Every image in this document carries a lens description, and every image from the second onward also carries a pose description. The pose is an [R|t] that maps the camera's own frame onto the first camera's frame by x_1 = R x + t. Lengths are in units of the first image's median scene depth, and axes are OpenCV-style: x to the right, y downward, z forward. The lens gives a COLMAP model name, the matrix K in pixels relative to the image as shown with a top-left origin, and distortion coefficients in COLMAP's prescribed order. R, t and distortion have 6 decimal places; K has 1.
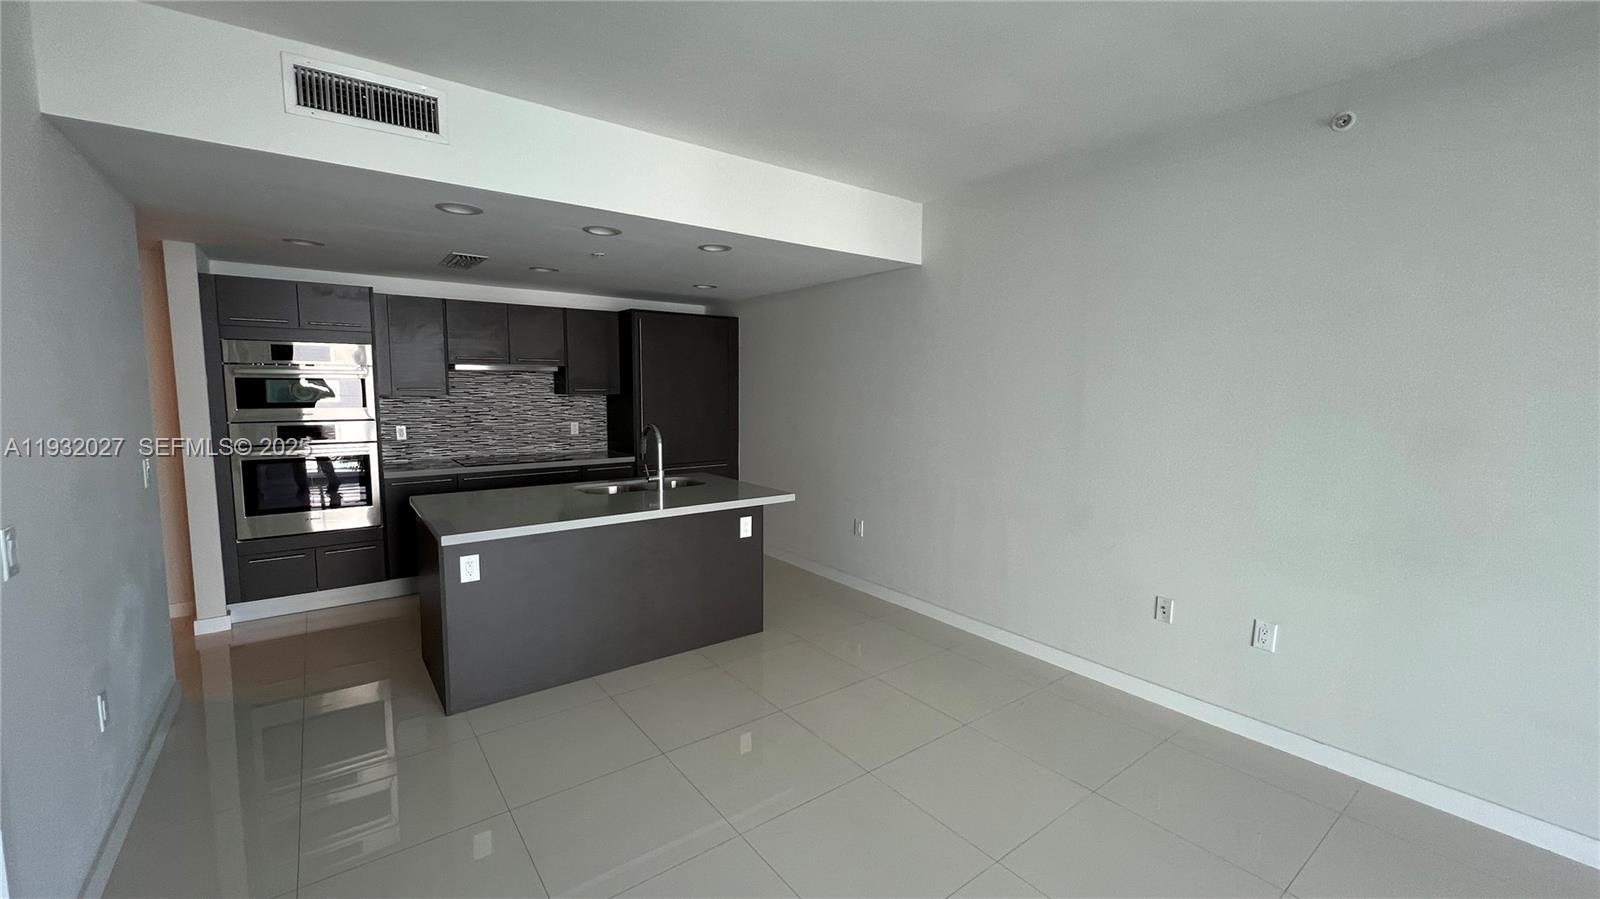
lens RADIAL K [[637.5, 0, 805.1], [0, 637.5, 456.2], [0, 0, 1]] dist [0.003313, 0.000079]
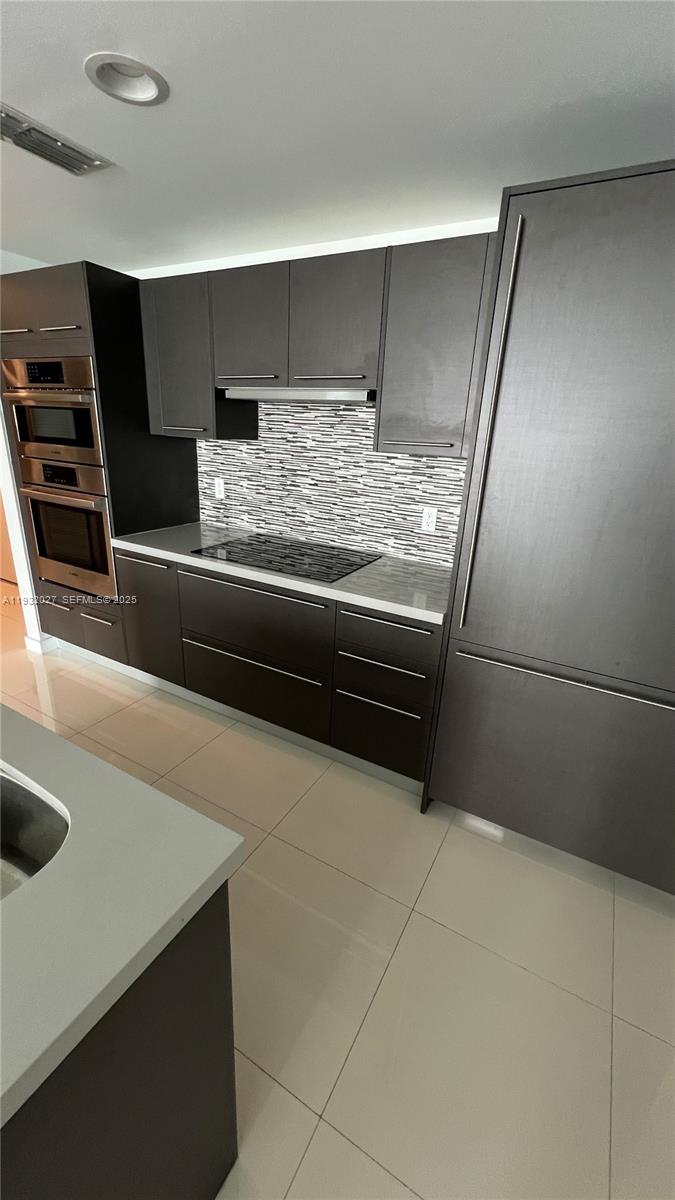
lens RADIAL K [[478.2, 0, 345.4], [0, 478.2, 592.6], [0, 0, 1]] dist [0.003313, 0.000079]
pose [[0.395030, 0.316186, -0.862542, -0.029715], [-0.143369, 0.948618, 0.282079, -0.095070], [0.907412, 0.012232, 0.420064, 0.831464]]
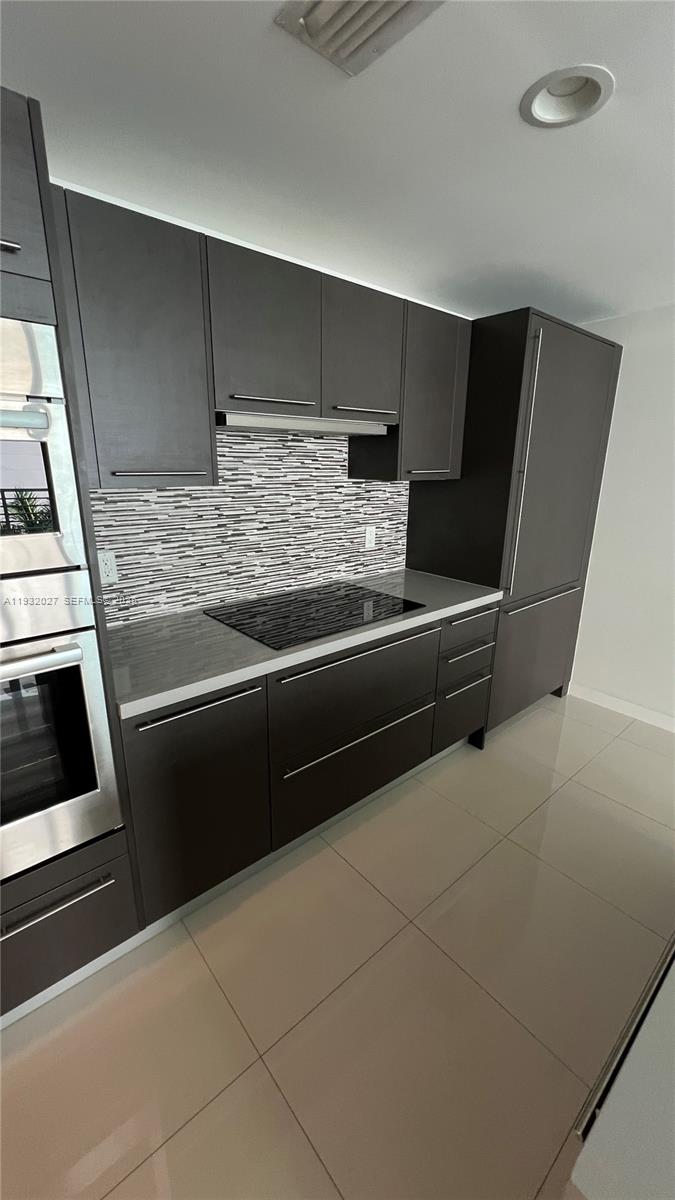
lens RADIAL K [[478.2, 0, 342.5], [0, 478.2, 601.7], [0, 0, 1]] dist [0.003313, 0.000079]
pose [[0.998486, -0.013910, 0.053227, -0.444414], [0.004509, 0.984946, 0.172805, -0.066563], [-0.054830, -0.172303, 0.983517, 0.594793]]
